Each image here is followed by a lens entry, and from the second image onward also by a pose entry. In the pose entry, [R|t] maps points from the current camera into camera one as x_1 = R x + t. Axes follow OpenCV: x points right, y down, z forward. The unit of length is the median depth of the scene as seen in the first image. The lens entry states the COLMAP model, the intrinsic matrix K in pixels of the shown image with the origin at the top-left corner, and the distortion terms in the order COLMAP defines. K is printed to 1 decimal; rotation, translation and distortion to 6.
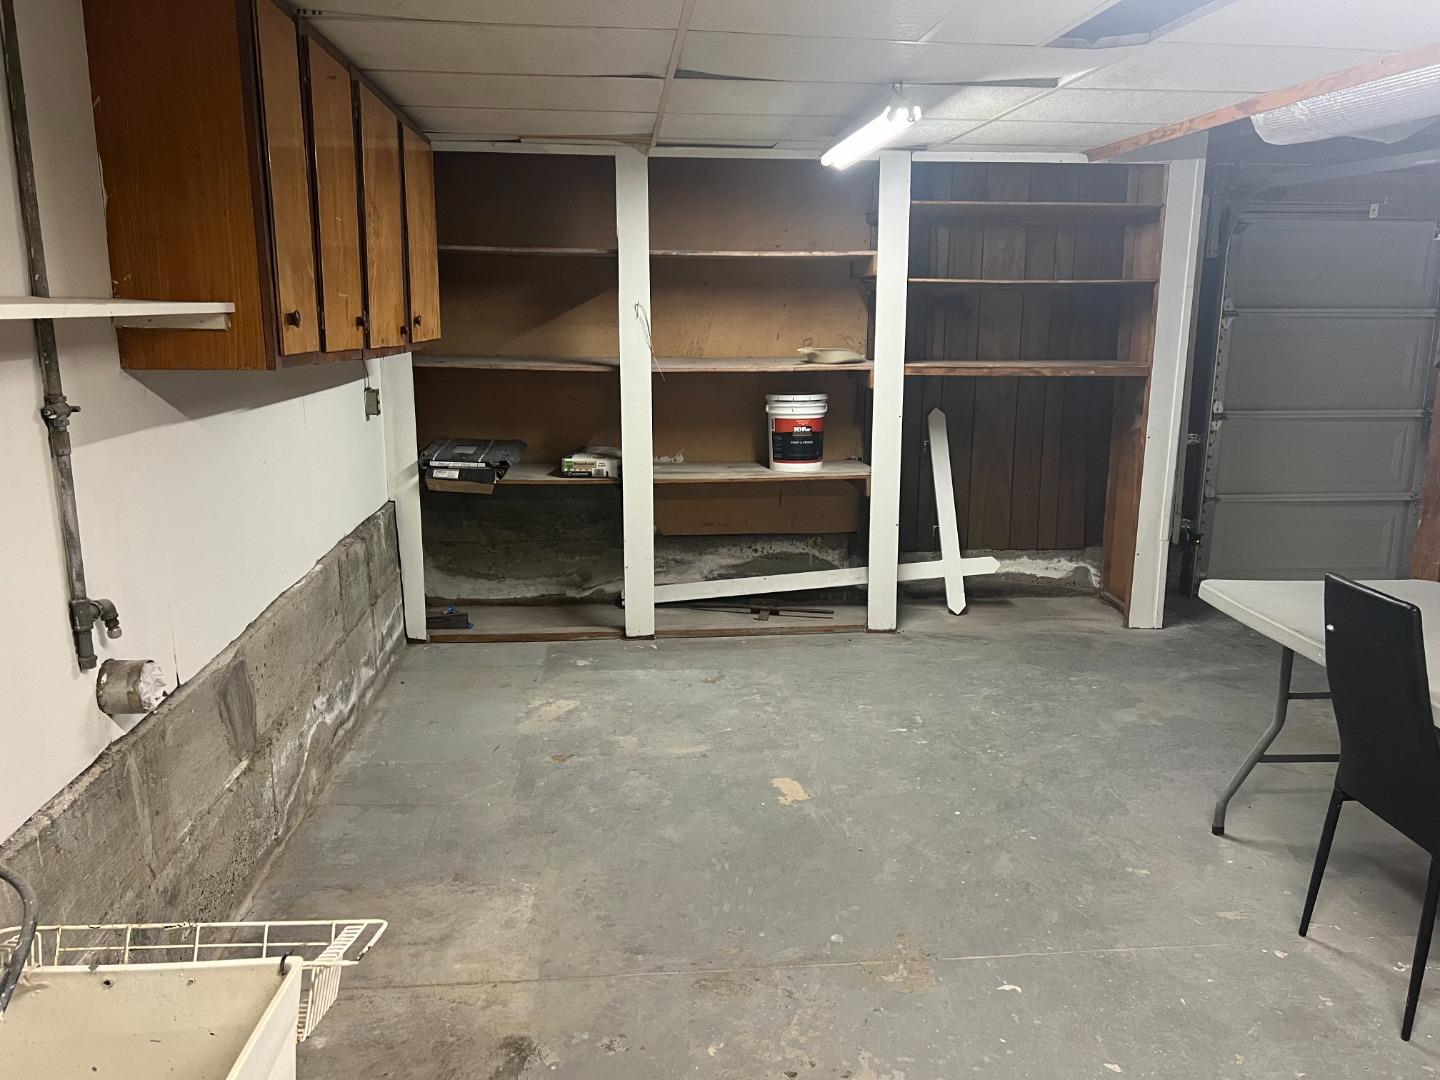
lens RADIAL K [[1084.6, 0, 717.2], [0, 1084.6, 543.2], [0, 0, 1]] dist [0.055451, 0.001781]
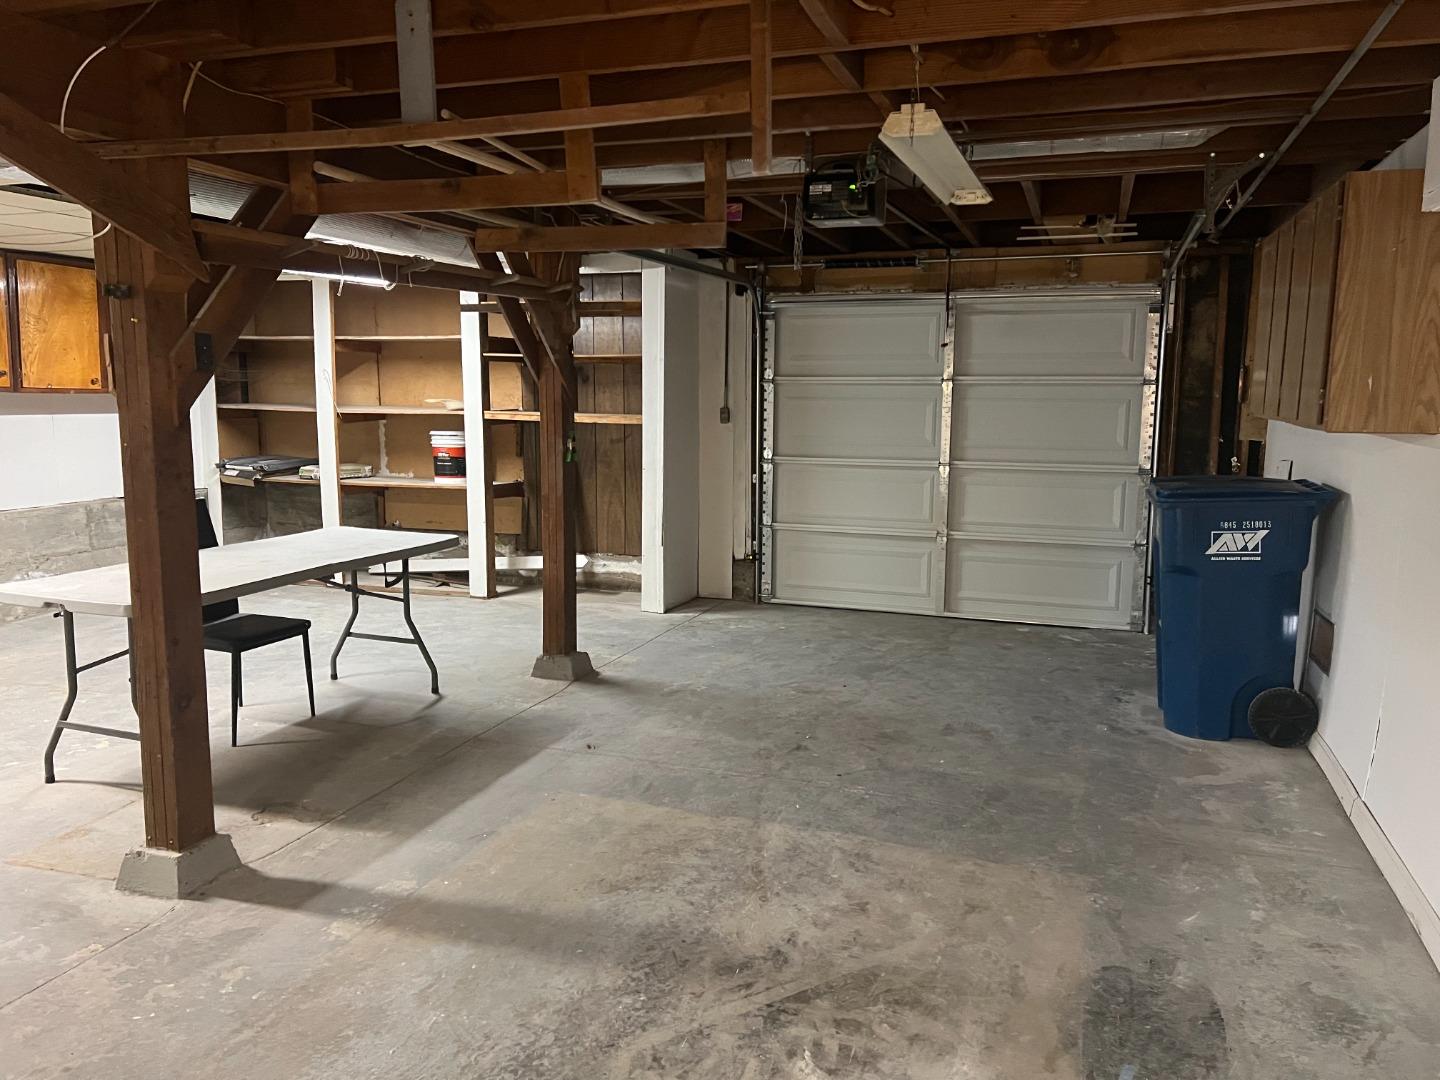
lens RADIAL K [[1084.6, 0, 719.1], [0, 1084.6, 535.2], [0, 0, 1]] dist [0.055451, 0.001781]
pose [[0.916841, 0.060210, -0.394686, 0.998673], [-0.091214, 0.994007, -0.060249, 0.057222], [0.388693, 0.091240, 0.916839, -0.189130]]
